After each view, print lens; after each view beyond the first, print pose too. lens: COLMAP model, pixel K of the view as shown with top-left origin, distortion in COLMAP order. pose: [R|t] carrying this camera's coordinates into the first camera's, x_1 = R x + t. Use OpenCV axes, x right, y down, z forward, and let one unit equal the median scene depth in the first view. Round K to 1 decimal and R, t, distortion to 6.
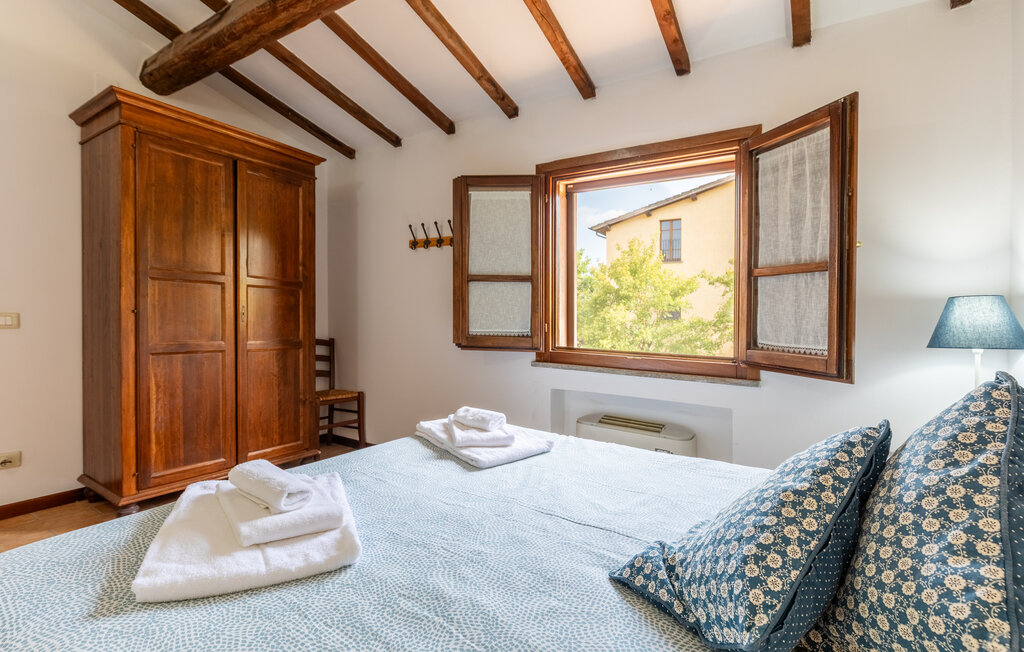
lens RADIAL K [[464.3, 0, 512.0], [0, 464.3, 326.0], [0, 0, 1]] dist [-0.000709, 0.000010]
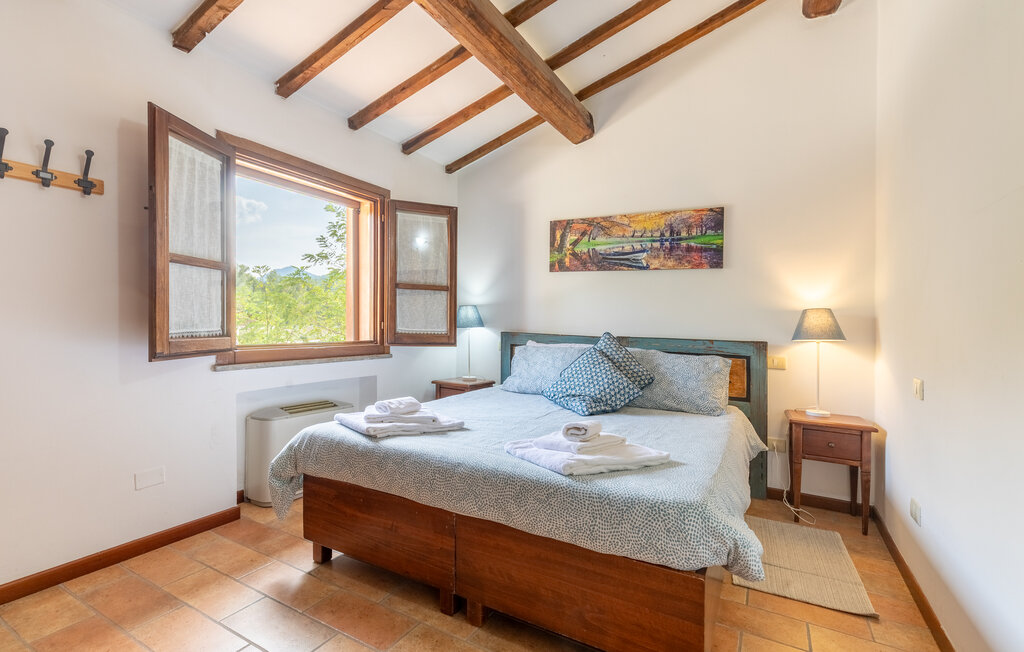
lens RADIAL K [[464.3, 0, 512.0], [0, 464.3, 326.0], [0, 0, 1]] dist [-0.000709, 0.000010]
pose [[-0.069102, -0.045130, 0.996588, -0.923706], [-0.011045, 0.998950, 0.044471, -0.043169], [-0.997548, -0.007934, -0.069528, 0.592151]]
